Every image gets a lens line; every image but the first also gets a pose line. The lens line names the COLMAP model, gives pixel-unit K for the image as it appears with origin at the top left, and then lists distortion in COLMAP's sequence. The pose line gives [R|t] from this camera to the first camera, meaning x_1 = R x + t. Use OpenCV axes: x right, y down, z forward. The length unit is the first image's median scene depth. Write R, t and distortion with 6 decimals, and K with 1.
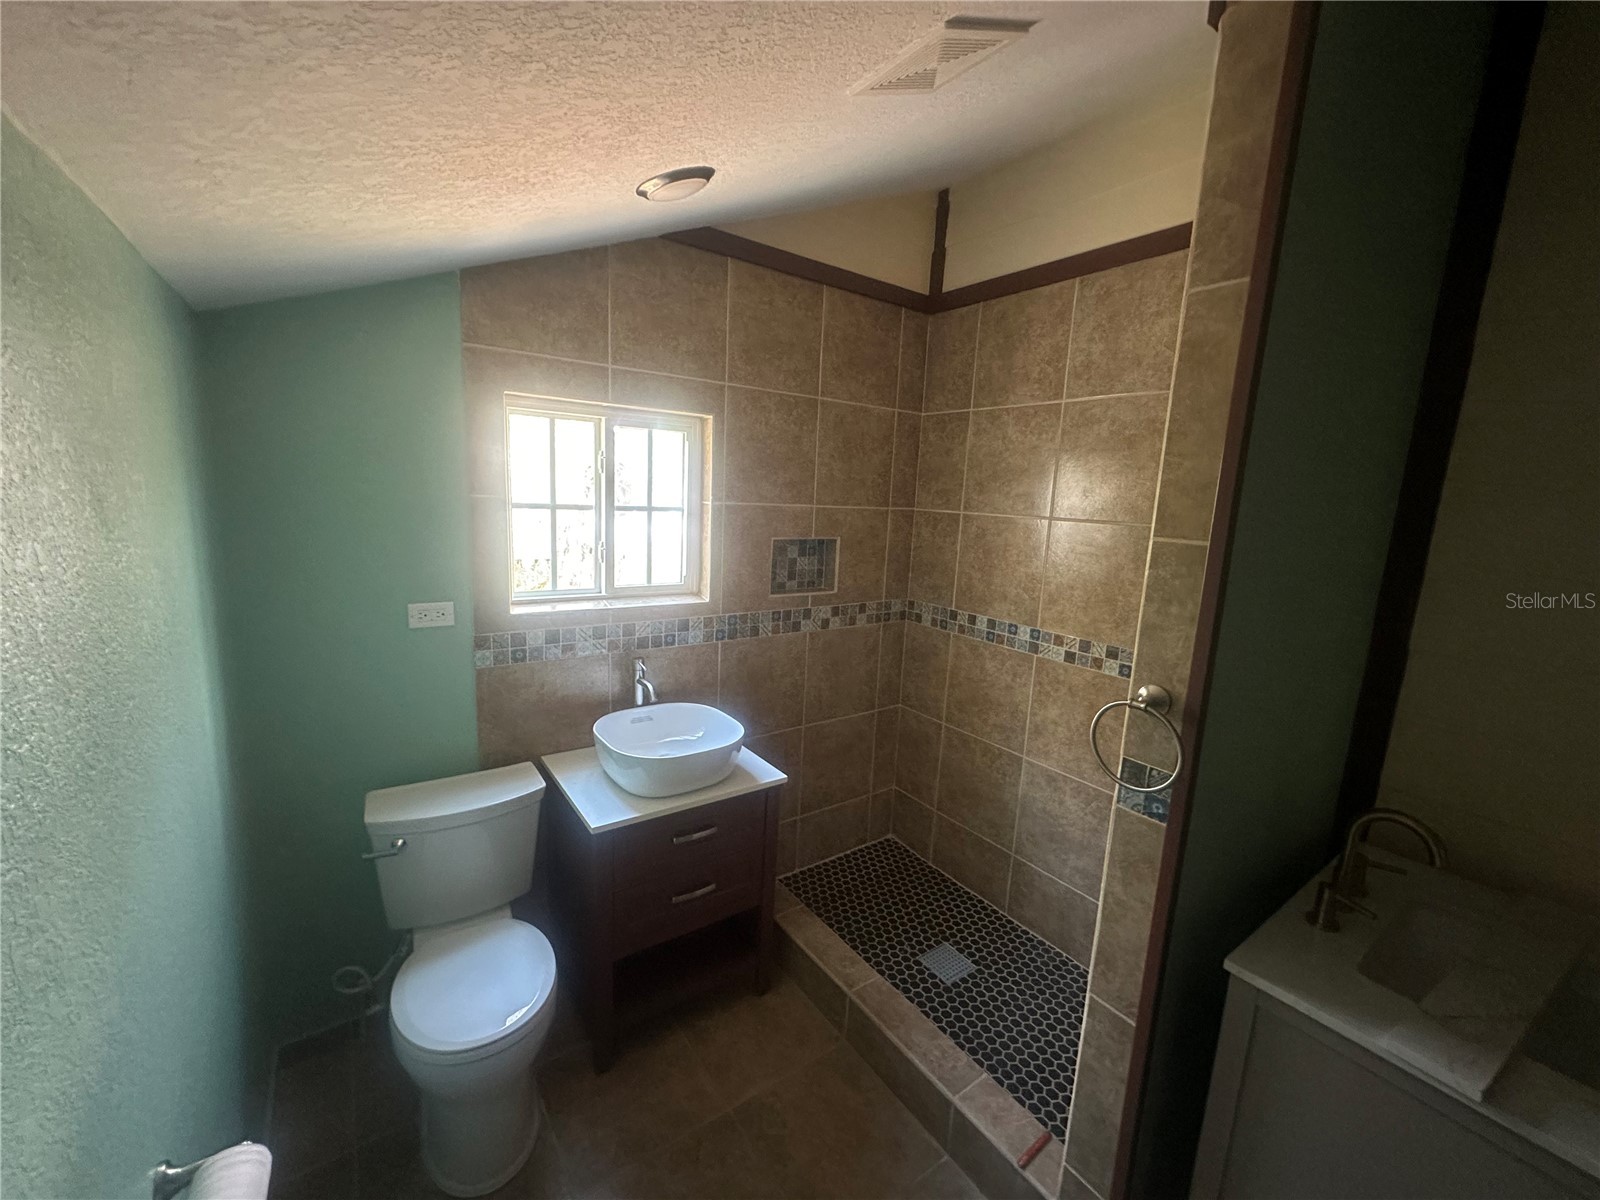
lens RADIAL K [[642.1, 0, 799.7], [0, 642.1, 600.7], [0, 0, 1]] dist [-0.001577, 0.000698]
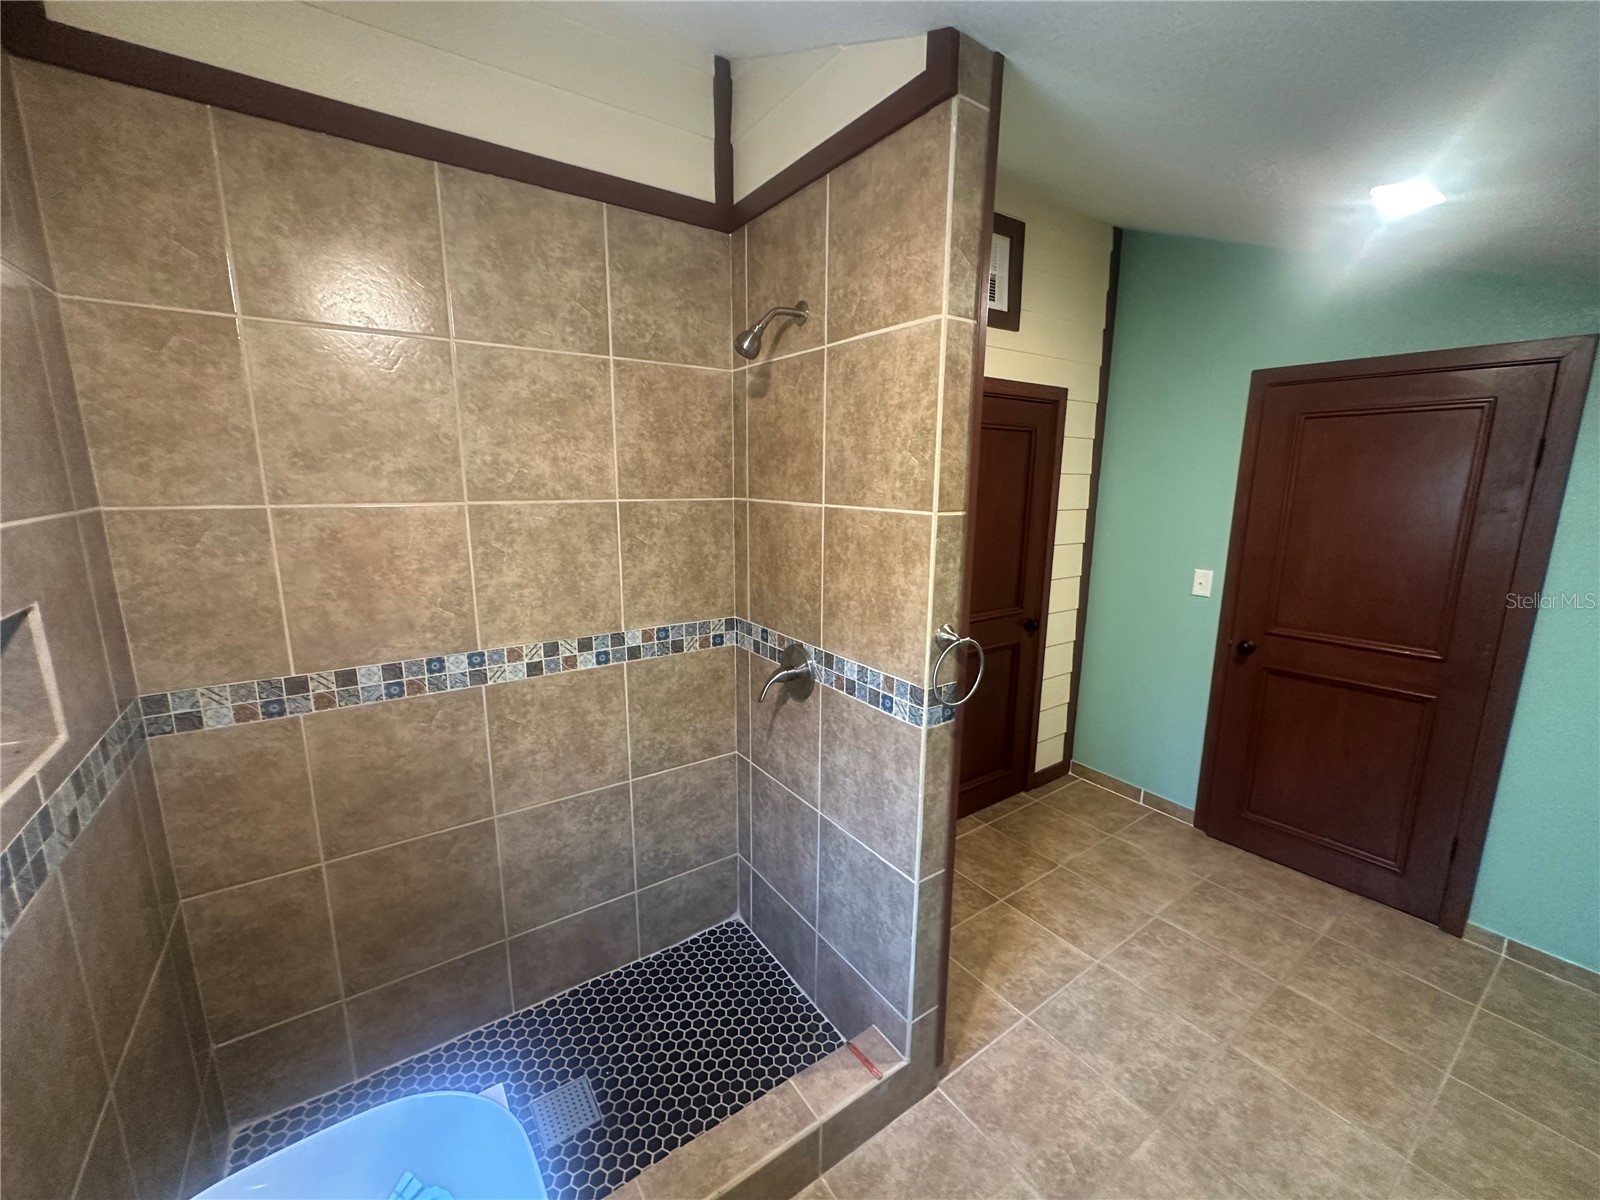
lens RADIAL K [[642.1, 0, 800.7], [0, 642.1, 600.9], [0, 0, 1]] dist [-0.001577, 0.000698]
pose [[0.007361, -0.239438, 0.970884, -0.348070], [0.158915, 0.958851, 0.235266, -0.132756], [-0.987265, 0.152556, 0.045108, 0.605857]]
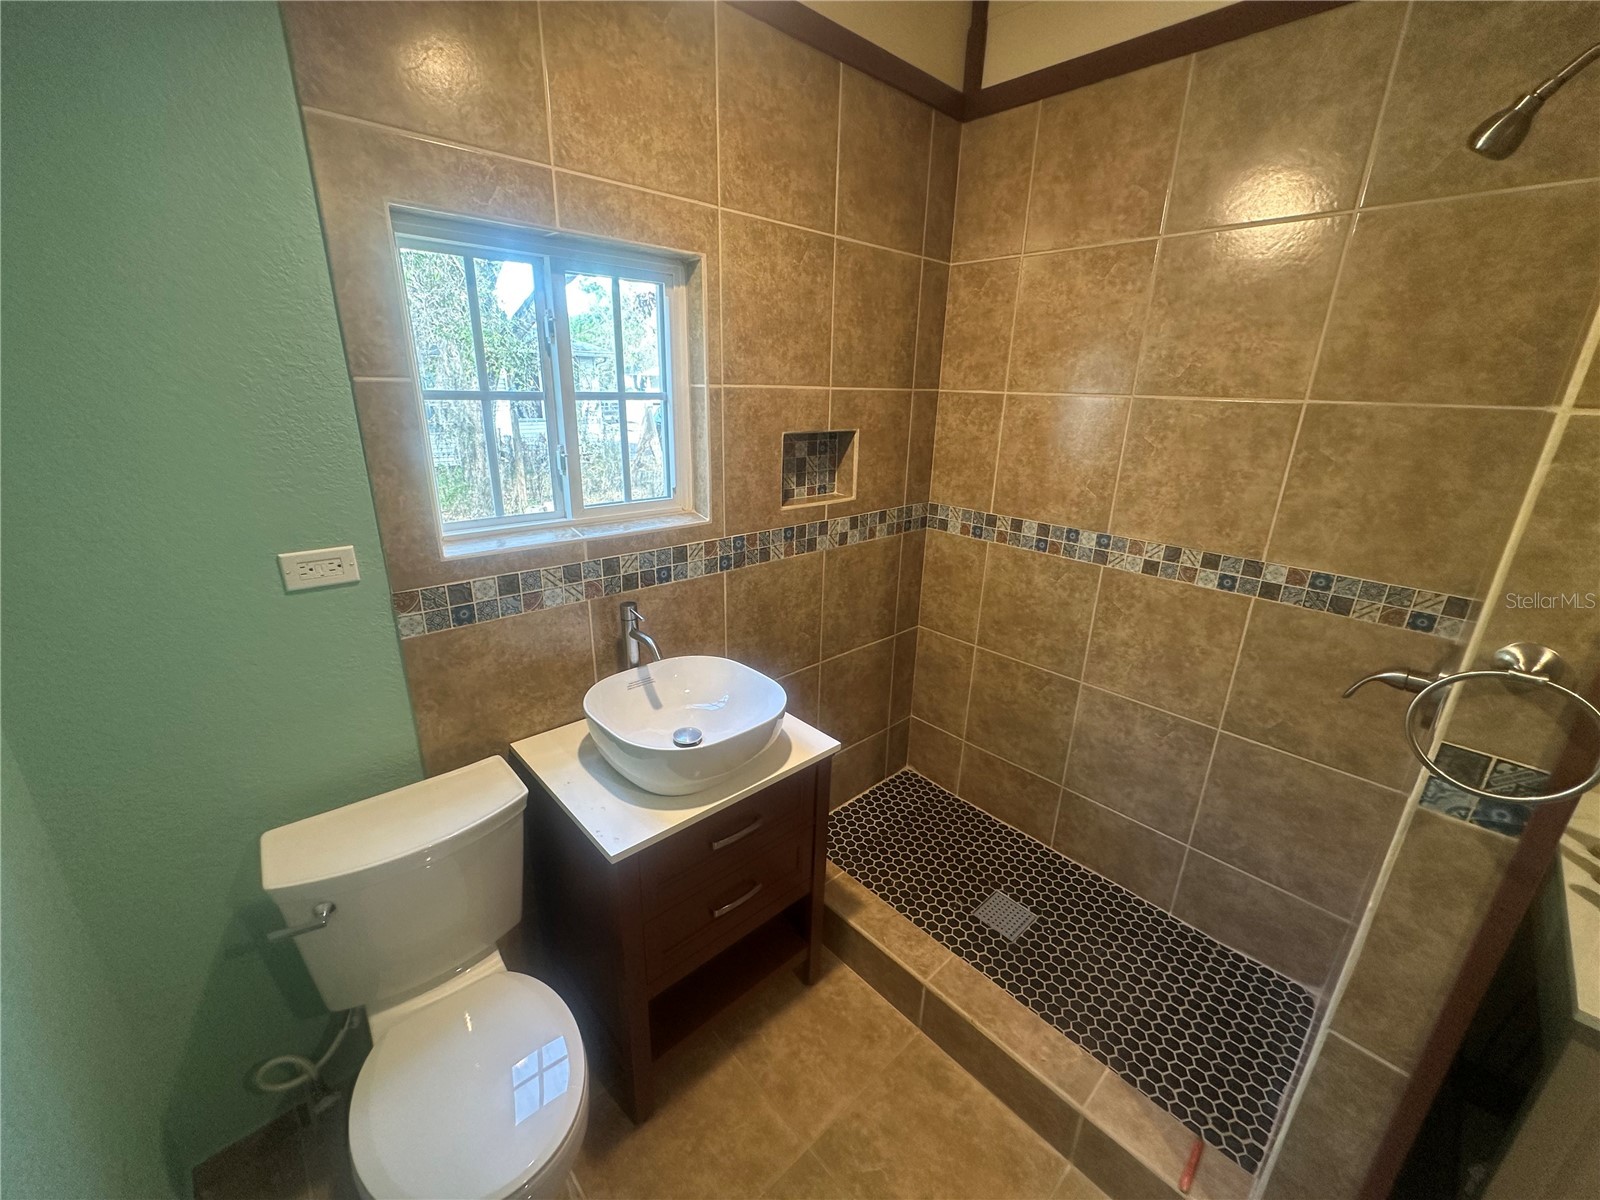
lens RADIAL K [[642.1, 0, 800.5], [0, 642.1, 600.2], [0, 0, 1]] dist [-0.001577, 0.000698]
pose [[0.991559, -0.061700, 0.114038, -0.127626], [0.042651, 0.985786, 0.162502, -0.024962], [-0.122444, -0.156266, 0.980096, 0.226746]]
